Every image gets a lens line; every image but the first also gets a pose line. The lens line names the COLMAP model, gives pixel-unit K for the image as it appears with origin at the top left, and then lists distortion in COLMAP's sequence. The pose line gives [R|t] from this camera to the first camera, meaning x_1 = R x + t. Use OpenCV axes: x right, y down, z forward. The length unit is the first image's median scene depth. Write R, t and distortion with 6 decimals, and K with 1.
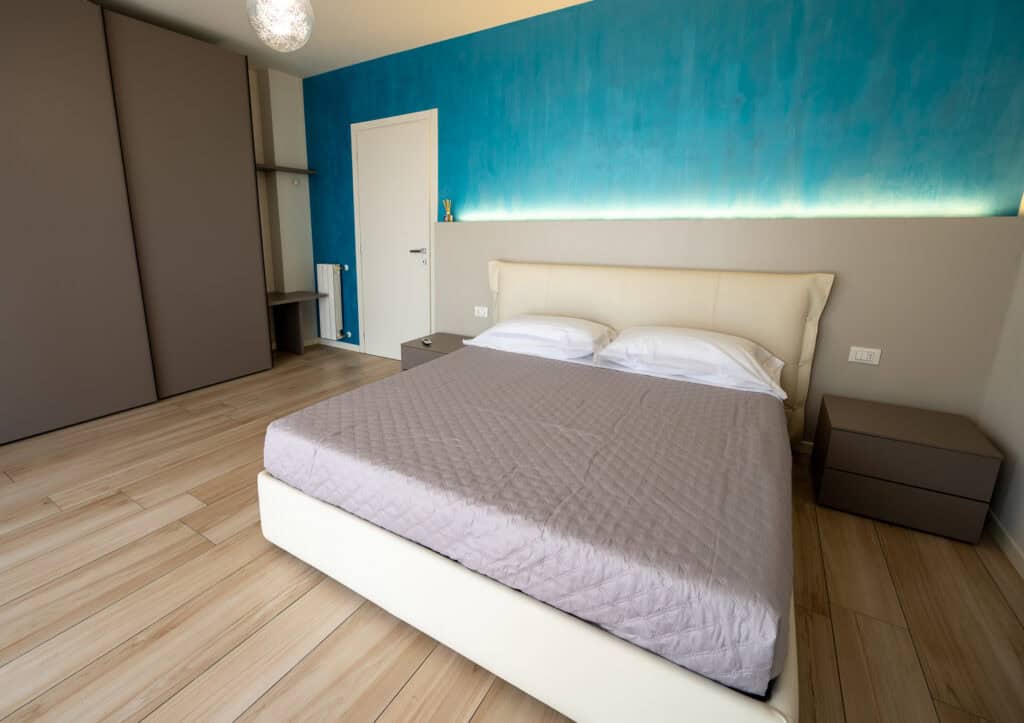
lens RADIAL K [[485.8, 0, 476.1], [0, 485.8, 357.4], [0, 0, 1]] dist [-0.001859, -0.000138]
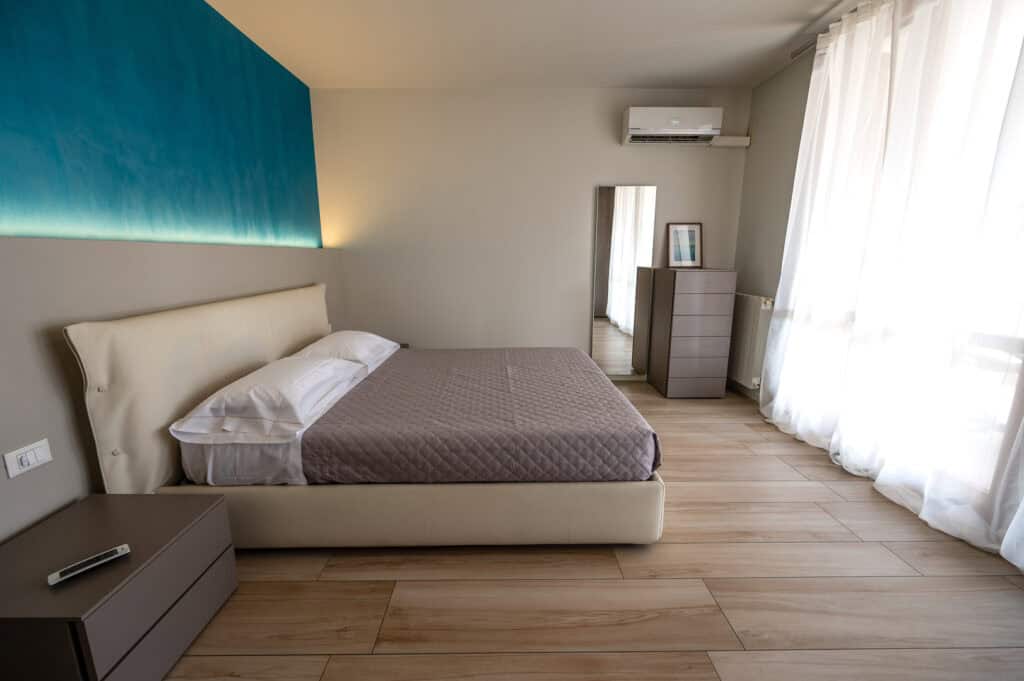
lens RADIAL K [[418.8, 0, 512.0], [0, 418.8, 340.5], [0, 0, 1]] dist [-0.000662, -0.000030]
pose [[-0.589328, -0.161400, 0.791607, -0.843842], [0.199851, 0.920263, 0.336414, -0.386056], [-0.782784, 0.356462, -0.510081, 1.460452]]
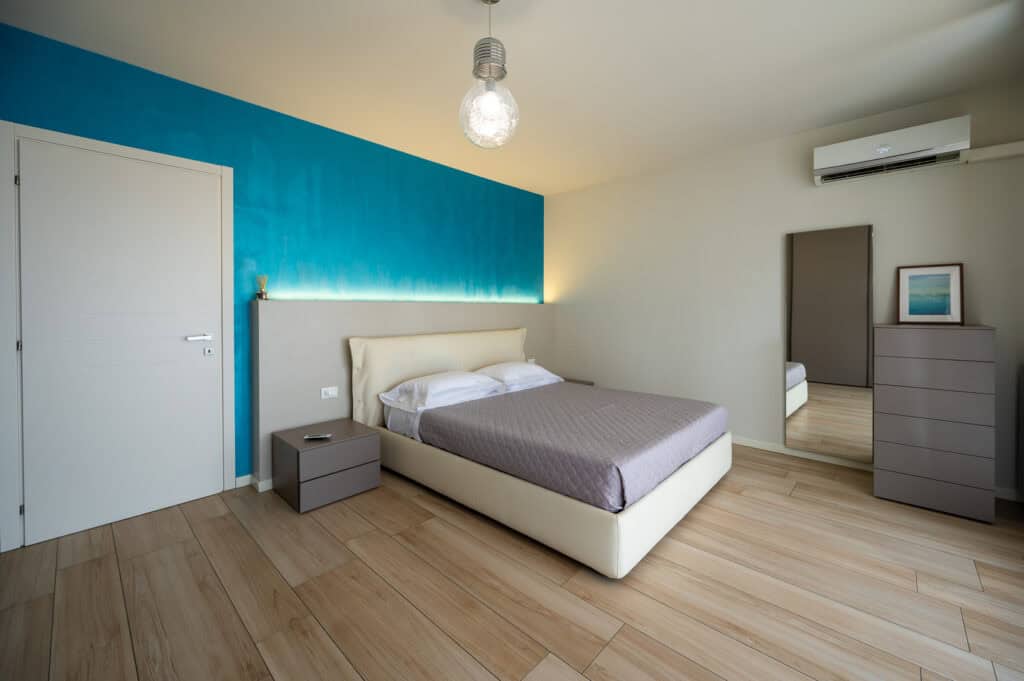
lens RADIAL K [[410.8, 0, 515.0], [0, 410.8, 312.8], [0, 0, 1]] dist [-0.000935, -0.000011]
pose [[0.130019, -0.008842, 0.991472, -1.290540], [0.247183, 0.968677, -0.023776, -0.236523], [-0.960206, 0.248166, 0.128132, 0.893666]]
